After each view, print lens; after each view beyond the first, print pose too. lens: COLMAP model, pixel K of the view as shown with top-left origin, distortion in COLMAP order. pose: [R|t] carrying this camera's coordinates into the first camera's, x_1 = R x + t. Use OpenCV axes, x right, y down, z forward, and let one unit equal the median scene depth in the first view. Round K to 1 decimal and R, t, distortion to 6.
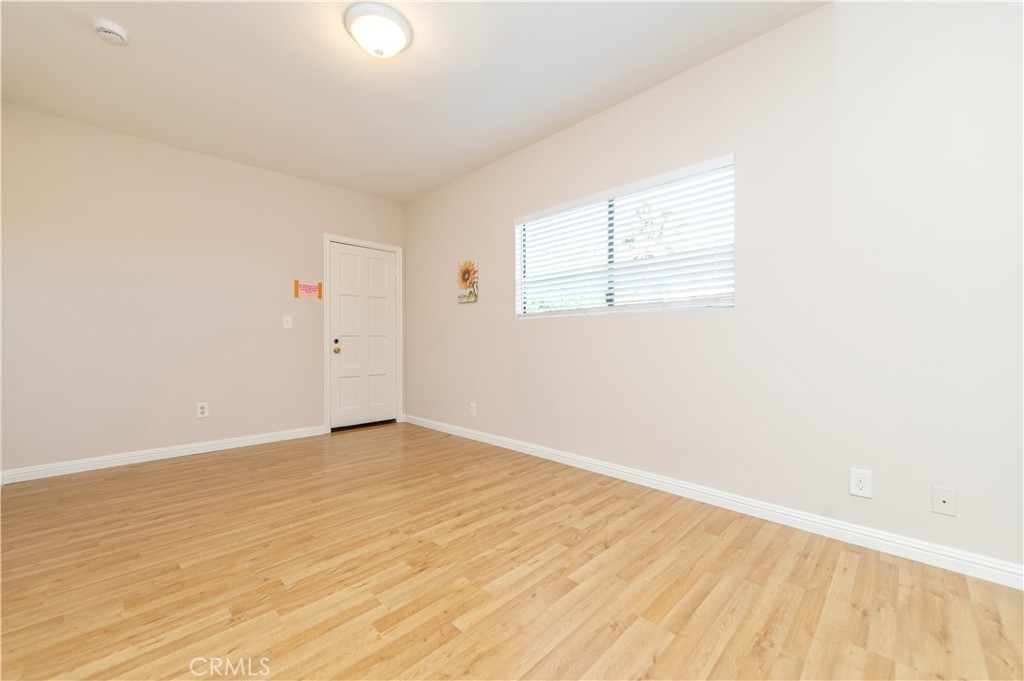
lens RADIAL K [[400.7, 0, 513.0], [0, 400.7, 335.0], [0, 0, 1]] dist [0.021638, -0.007686]
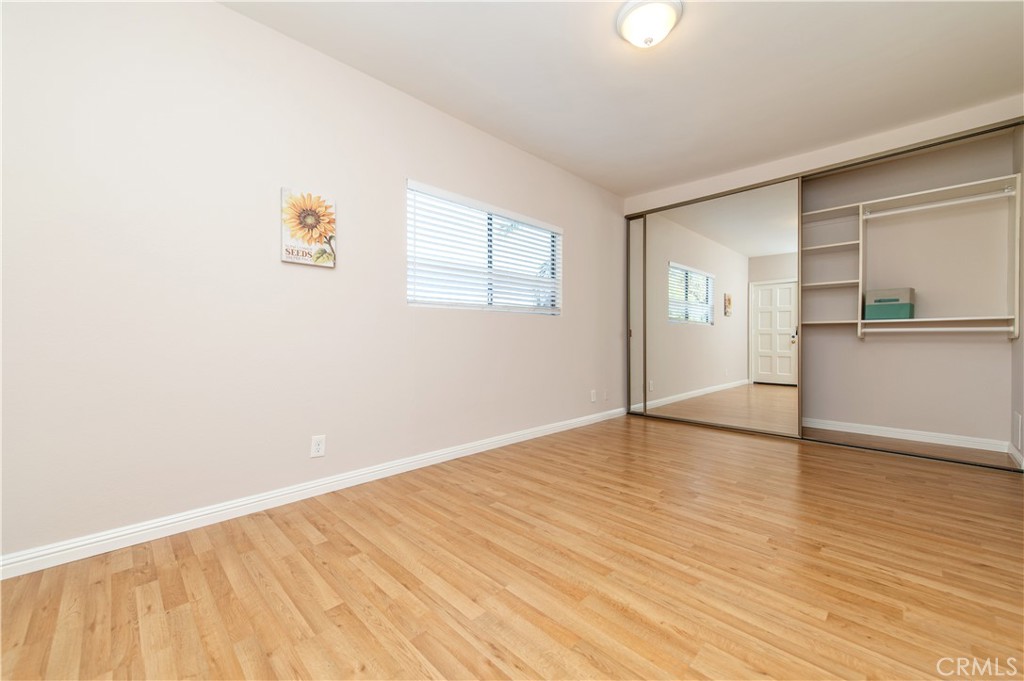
lens RADIAL K [[400.7, 0, 513.0], [0, 400.7, 335.0], [0, 0, 1]] dist [0.021638, -0.007686]
pose [[0.001978, 0.009200, 0.999956, -1.046403], [-0.016953, 0.999814, -0.009165, 0.029999], [-0.999854, -0.016935, 0.002133, 1.048956]]
